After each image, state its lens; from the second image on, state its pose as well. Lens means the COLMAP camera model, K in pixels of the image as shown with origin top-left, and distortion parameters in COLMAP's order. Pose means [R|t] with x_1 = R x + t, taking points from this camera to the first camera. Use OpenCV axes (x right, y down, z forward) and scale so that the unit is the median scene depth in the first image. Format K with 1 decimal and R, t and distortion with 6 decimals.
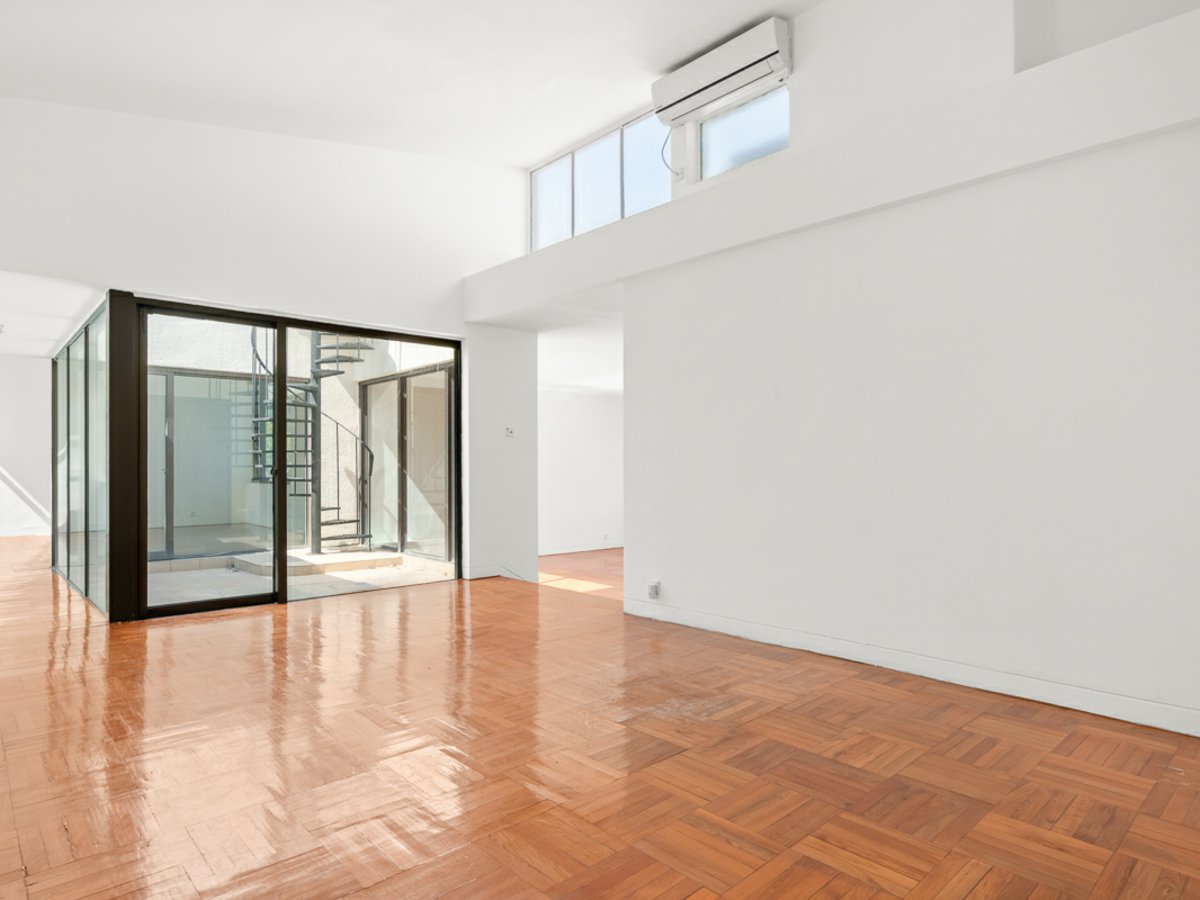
lens RADIAL K [[696.1, 0, 603.6], [0, 696.1, 463.5], [0, 0, 1]] dist [-0.001935, -0.000480]
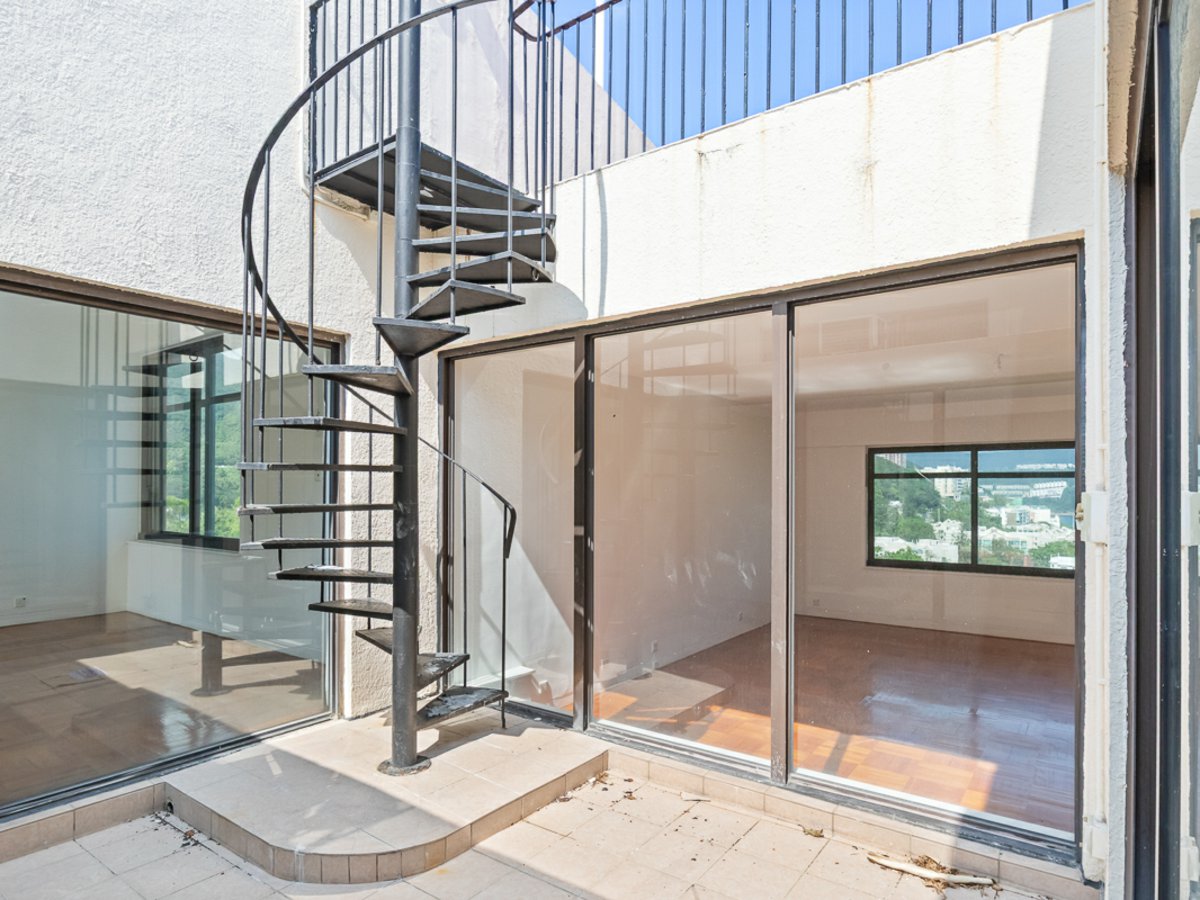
lens RADIAL K [[686.9, 0, 603.2], [0, 686.9, 486.6], [0, 0, 1]] dist [-0.003892, -0.000276]
pose [[0.982925, 0.011356, 0.183655, -0.348881], [-0.011130, 0.999935, -0.002262, -0.025808], [-0.183669, 0.000179, 0.982988, 0.552625]]
